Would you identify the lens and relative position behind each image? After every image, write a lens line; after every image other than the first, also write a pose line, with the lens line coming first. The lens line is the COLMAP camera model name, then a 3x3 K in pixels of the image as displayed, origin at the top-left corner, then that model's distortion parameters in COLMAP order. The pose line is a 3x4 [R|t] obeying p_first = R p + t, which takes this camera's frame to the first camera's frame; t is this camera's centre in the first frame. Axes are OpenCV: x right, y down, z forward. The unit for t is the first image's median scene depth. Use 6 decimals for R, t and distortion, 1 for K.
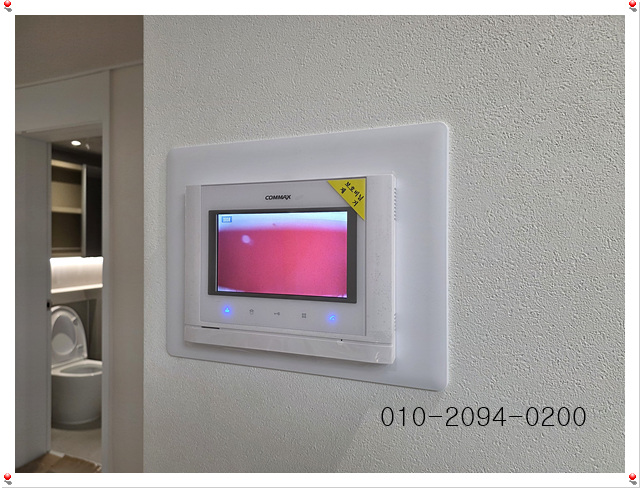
lens RADIAL K [[410.6, 0, 326.8], [0, 410.6, 237.0], [0, 0, 1]] dist [0.035897, -0.064946]
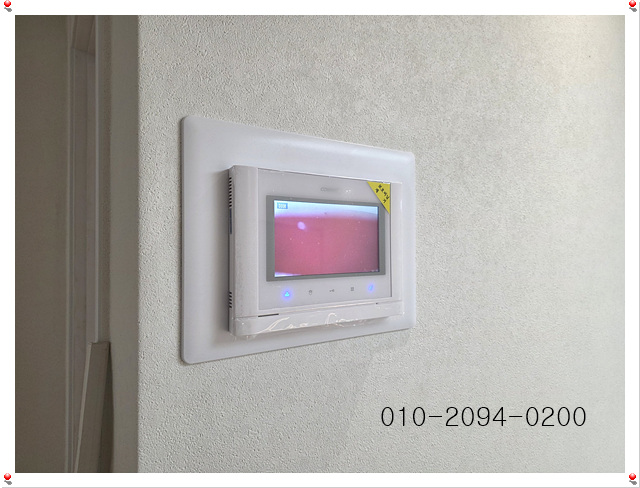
lens RADIAL K [[410.6, 0, 326.8], [0, 410.6, 237.0], [0, 0, 1]] dist [0.035897, -0.064946]
pose [[0.568614, 0.010656, 0.822536, -1.089060], [0.001151, 0.999905, -0.013750, 0.052347], [-0.822604, 0.008765, 0.568547, 0.360758]]
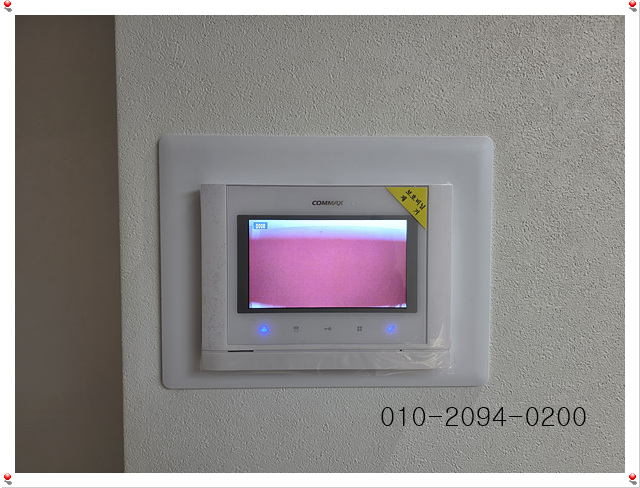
lens RADIAL K [[408.6, 0, 320.0], [0, 408.6, 244.0], [0, 0, 1]] dist [0.003789, -0.000966]
pose [[0.921132, -0.014738, 0.388971, -0.497439], [-0.001608, 0.999130, 0.041664, -0.043148], [-0.389247, -0.039003, 0.920307, 0.171399]]
